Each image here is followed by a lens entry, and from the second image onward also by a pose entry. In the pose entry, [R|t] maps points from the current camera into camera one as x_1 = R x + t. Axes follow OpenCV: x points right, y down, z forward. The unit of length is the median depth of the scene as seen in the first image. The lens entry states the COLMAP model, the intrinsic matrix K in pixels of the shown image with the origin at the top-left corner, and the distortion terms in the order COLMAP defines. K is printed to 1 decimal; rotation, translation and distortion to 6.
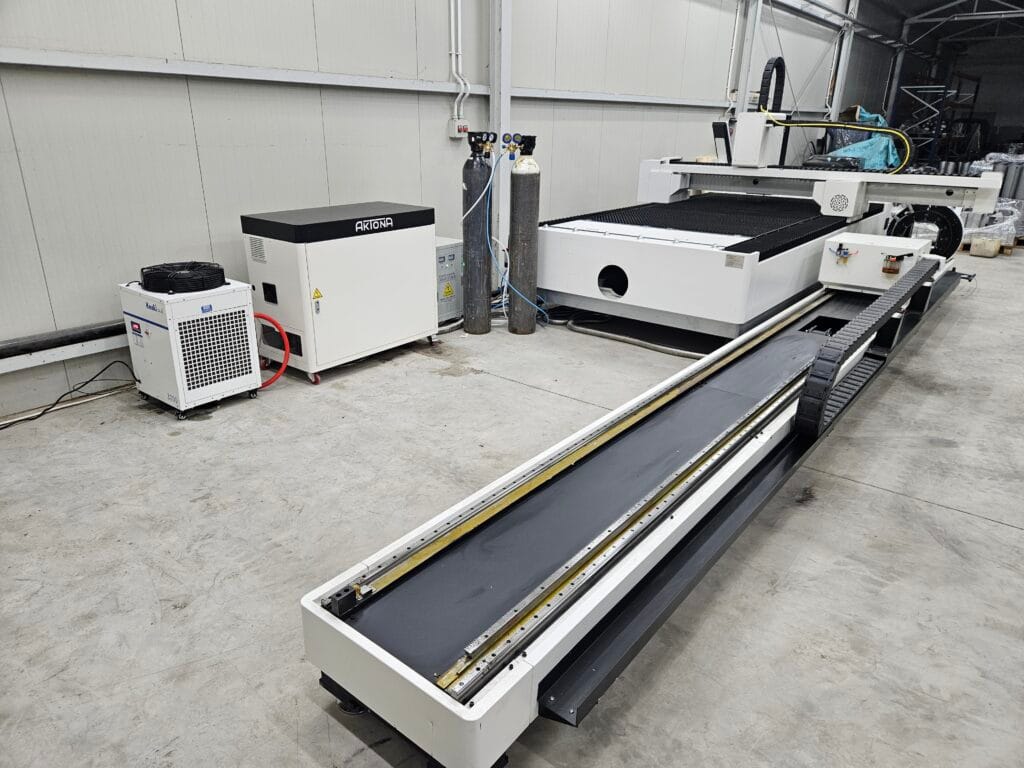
lens RADIAL K [[680.2, 0, 508.1], [0, 680.2, 379.7], [0, 0, 1]] dist [0.006830, -0.000016]
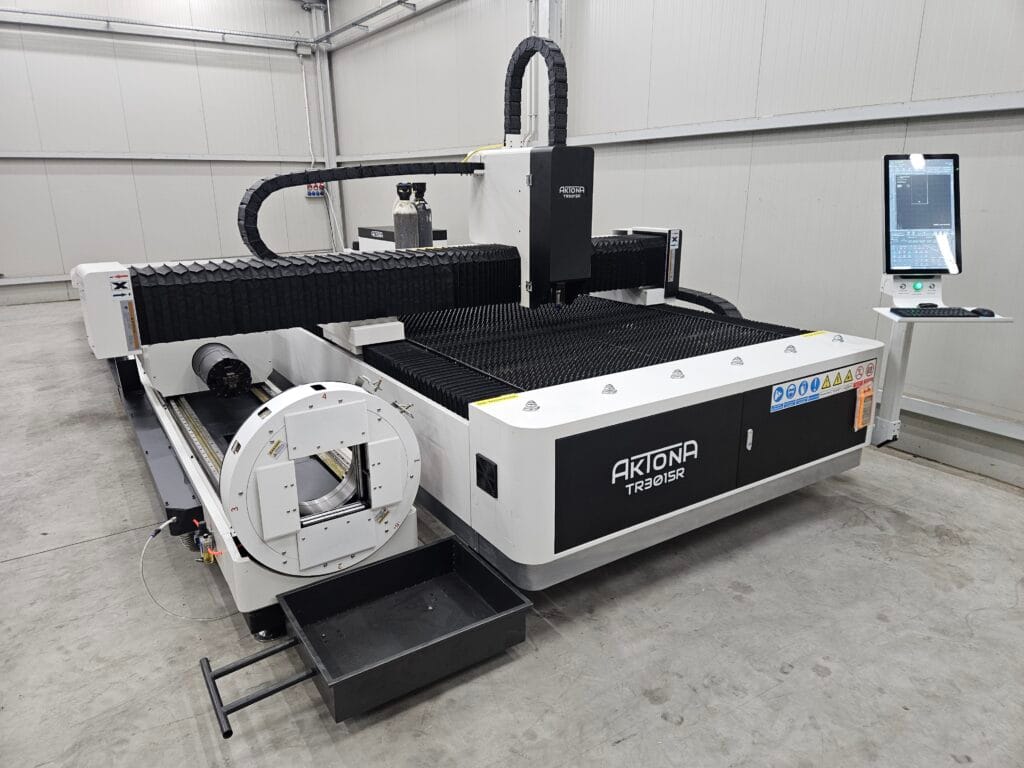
lens RADIAL K [[678.8, 0, 510.0], [0, 678.8, 381.8], [0, 0, 1]] dist [0.088067, -0.074986]
pose [[-0.307903, 0.265576, -0.913600, 0.867714], [-0.327409, 0.872025, 0.363834, -0.402672], [0.893308, 0.411146, -0.181547, 1.106041]]
